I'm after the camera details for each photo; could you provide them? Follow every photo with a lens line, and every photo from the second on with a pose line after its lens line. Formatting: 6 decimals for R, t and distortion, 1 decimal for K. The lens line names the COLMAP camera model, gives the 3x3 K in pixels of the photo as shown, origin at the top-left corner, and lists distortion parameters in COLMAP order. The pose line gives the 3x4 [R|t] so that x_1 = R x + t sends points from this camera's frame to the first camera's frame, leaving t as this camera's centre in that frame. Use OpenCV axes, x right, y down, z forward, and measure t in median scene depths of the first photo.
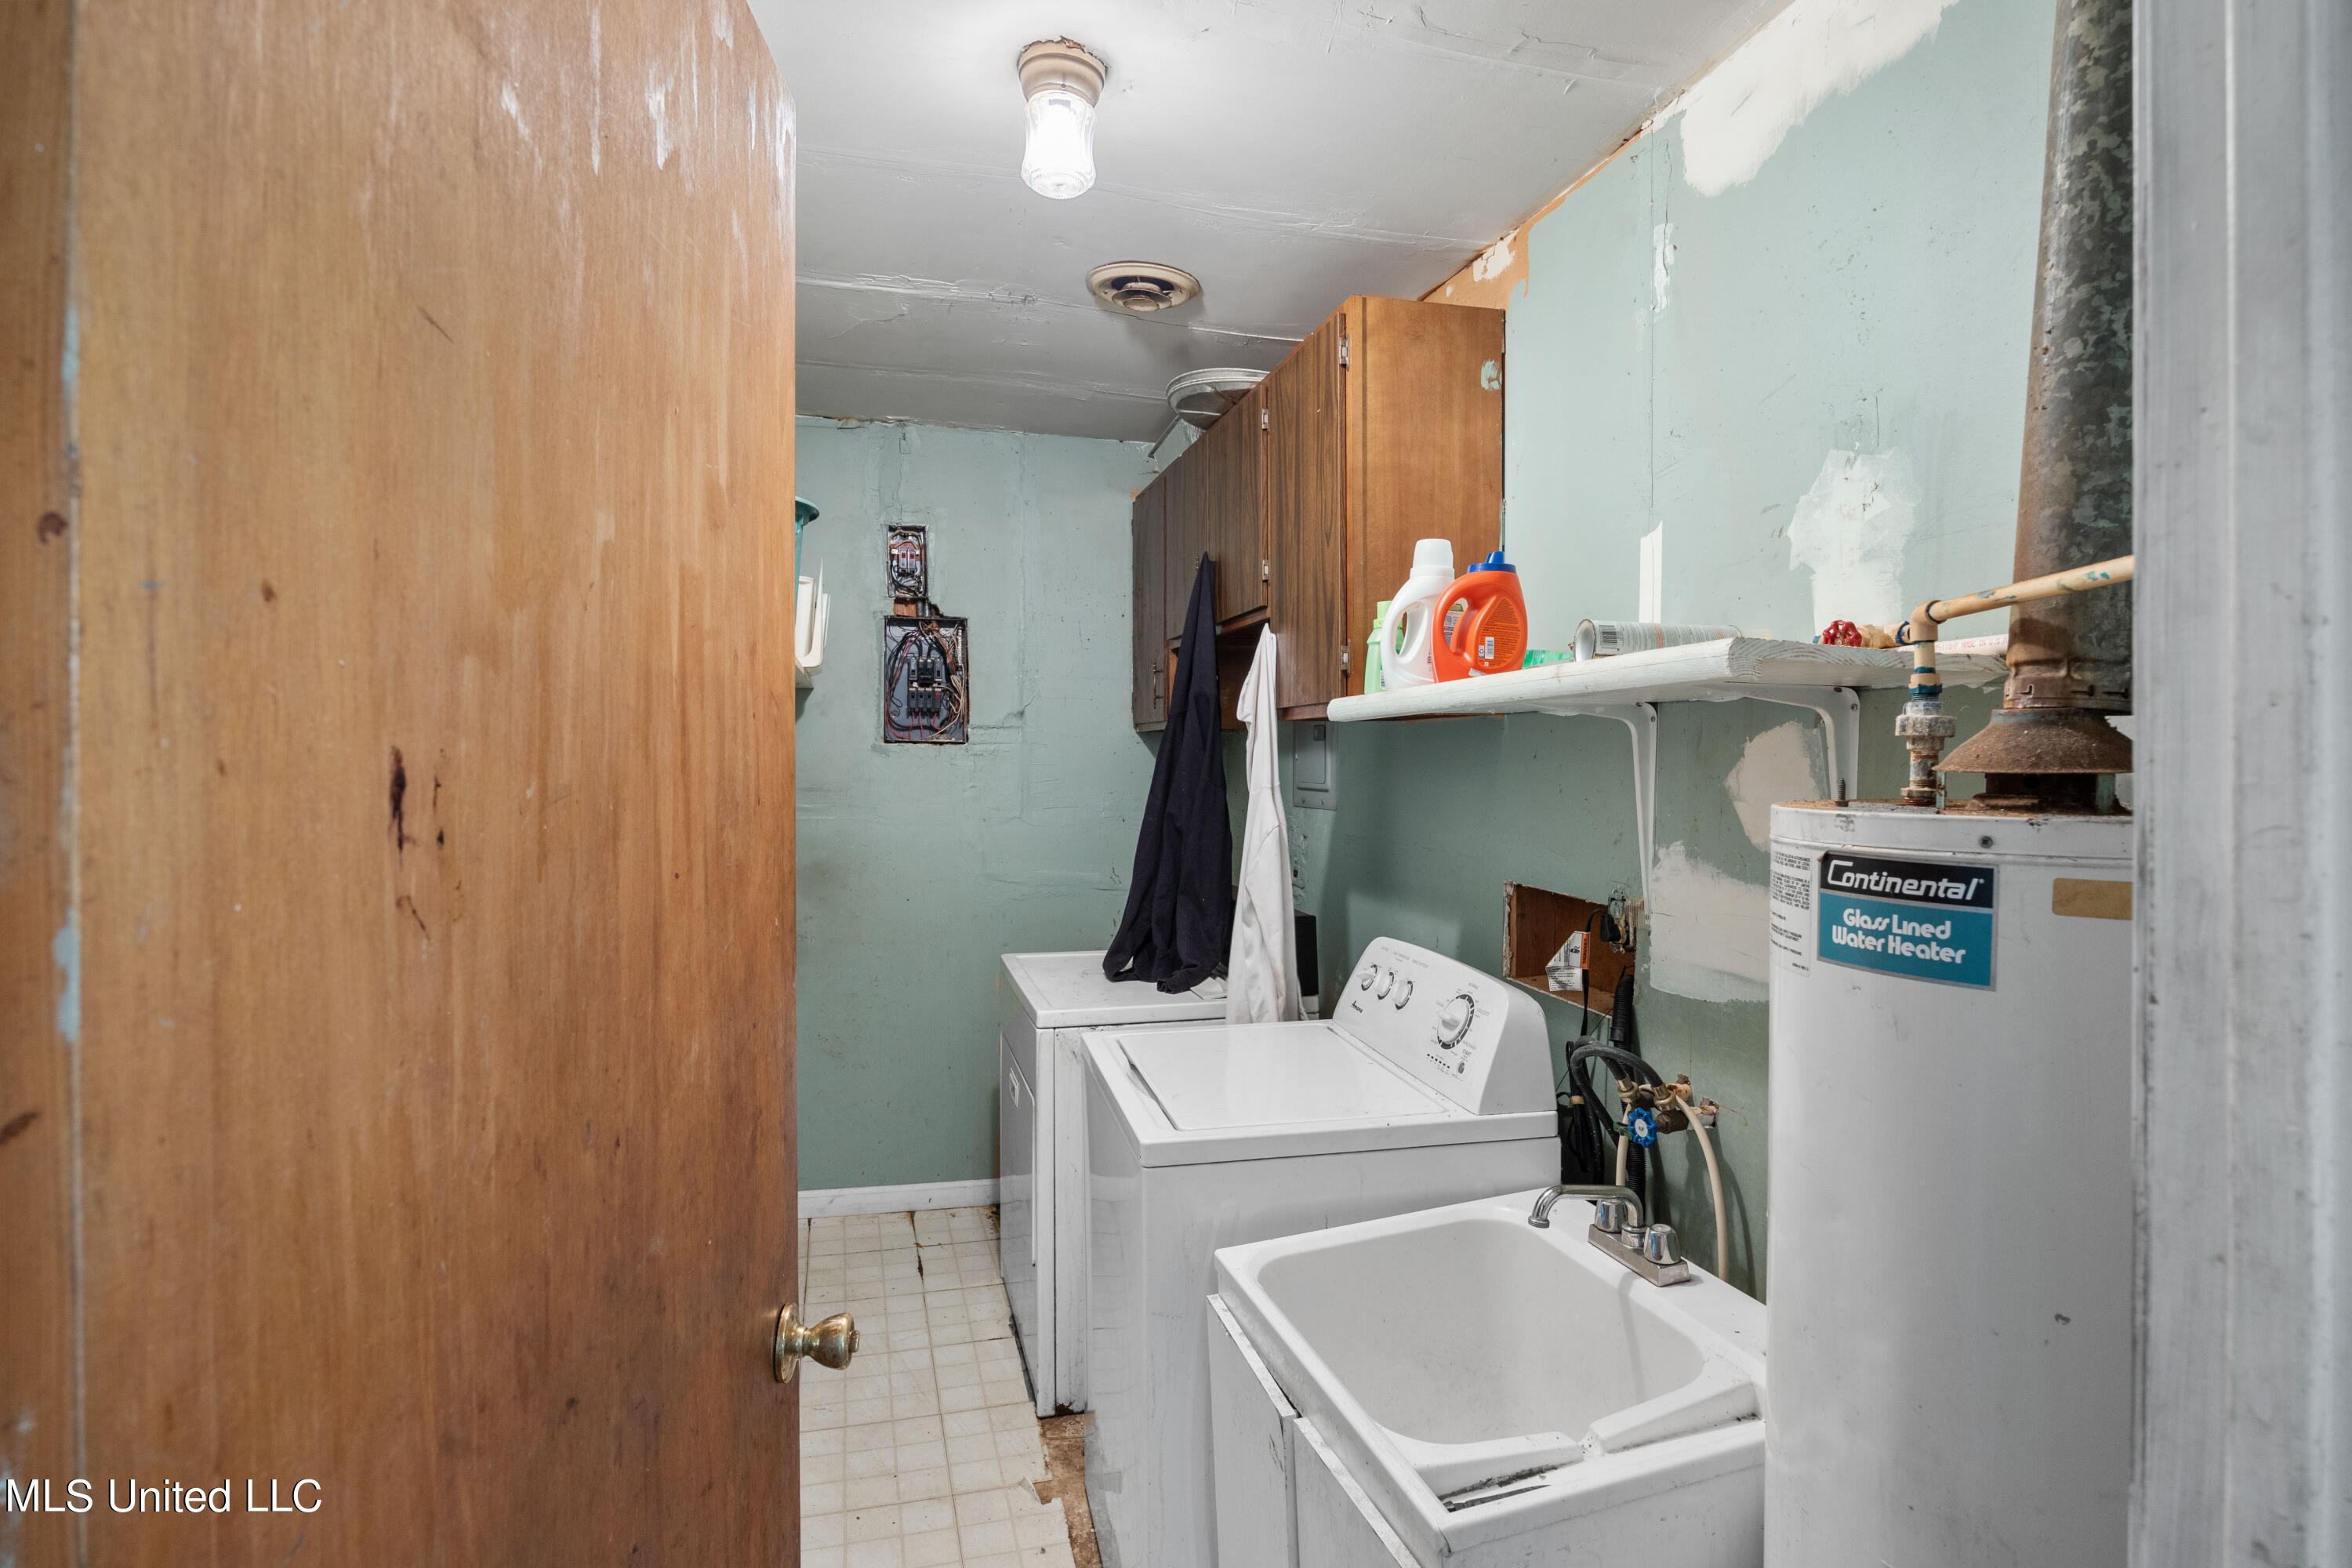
lens RADIAL K [[1286.1, 0, 1179.6], [0, 1286.1, 777.2], [0, 0, 1]] dist [-0.000670, -0.000041]
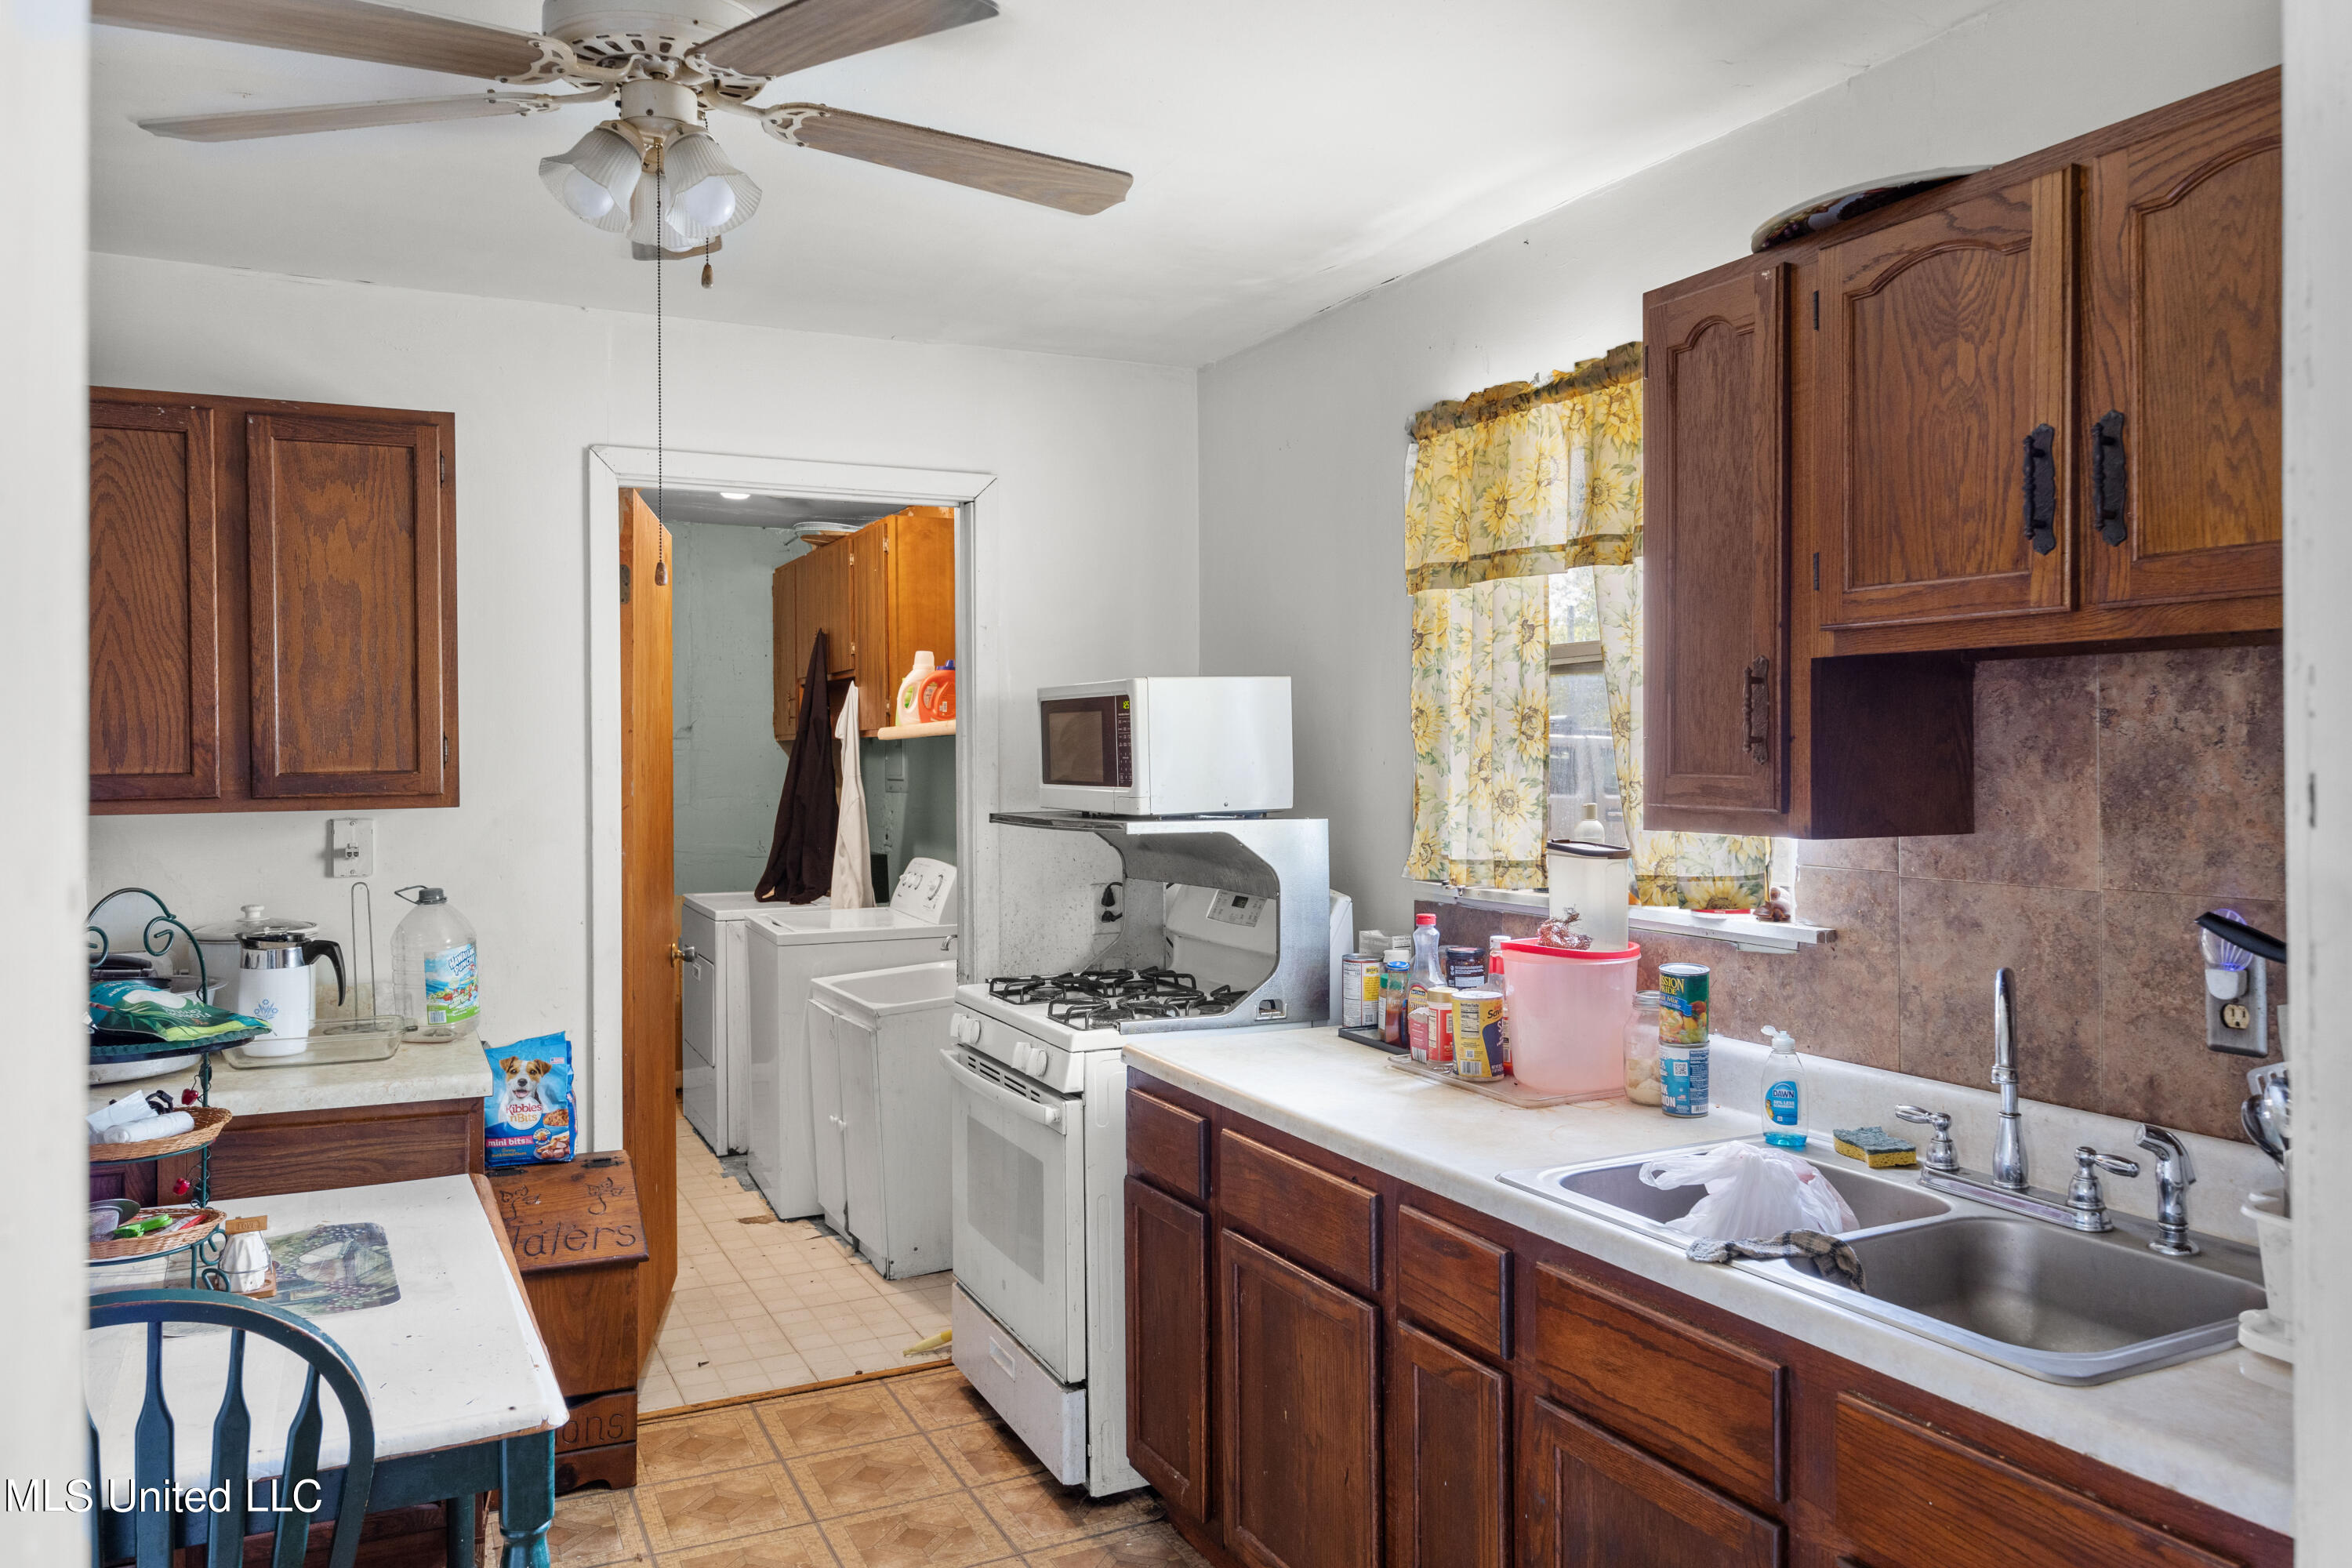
lens RADIAL K [[1709.2, 0, 1170.6], [0, 1709.2, 776.0], [0, 0, 1]] dist [-0.002623, 0.000203]
pose [[0.981828, -0.007822, 0.189611, 0.051137], [0.008598, 0.999958, -0.003270, 0.018257], [-0.189577, 0.004841, 0.981854, -1.317270]]
